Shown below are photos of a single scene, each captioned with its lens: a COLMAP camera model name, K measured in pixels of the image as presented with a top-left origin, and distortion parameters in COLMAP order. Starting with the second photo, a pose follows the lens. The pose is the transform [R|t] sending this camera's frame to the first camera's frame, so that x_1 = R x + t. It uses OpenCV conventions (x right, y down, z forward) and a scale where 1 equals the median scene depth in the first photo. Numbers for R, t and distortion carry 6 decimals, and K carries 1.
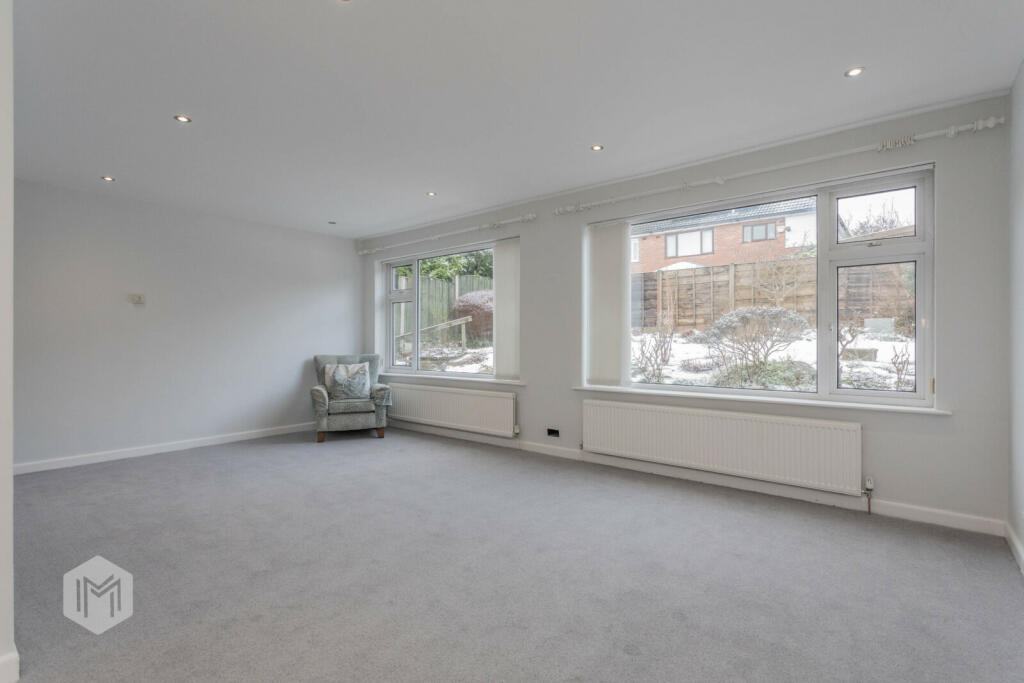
lens RADIAL K [[491.4, 0, 506.5], [0, 491.4, 341.4], [0, 0, 1]] dist [0.005390, -0.000326]
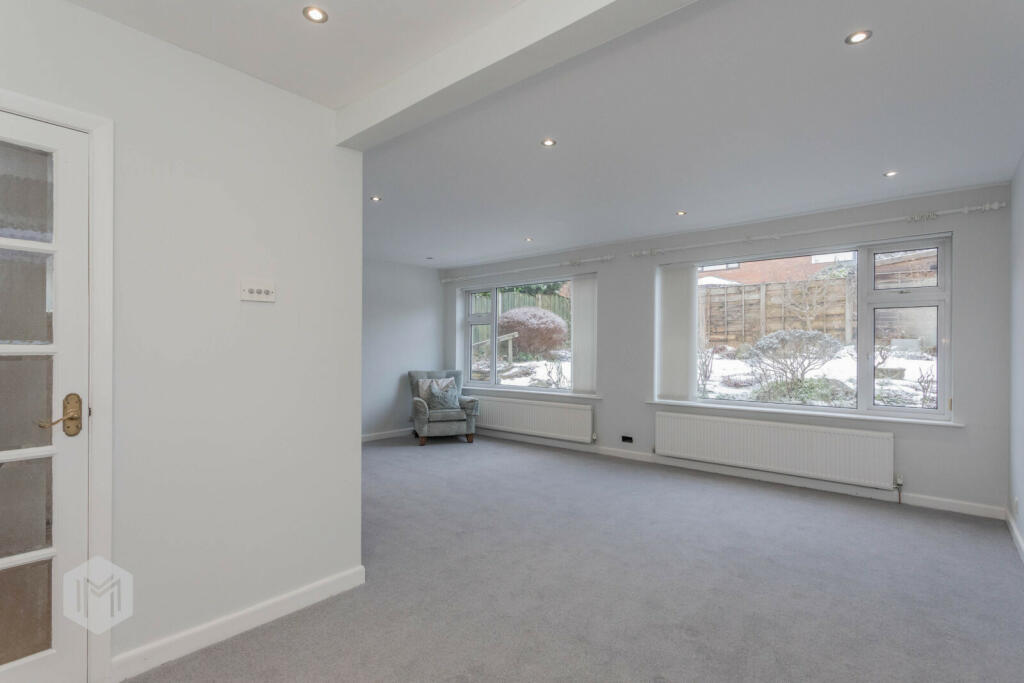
lens RADIAL K [[491.4, 0, 512.6], [0, 491.4, 350.5], [0, 0, 1]] dist [0.005390, -0.000326]
pose [[0.999662, 0.007007, -0.025028, -0.144274], [-0.007075, 0.999971, -0.002649, -0.022643], [0.025009, 0.002825, 0.999683, -0.184616]]
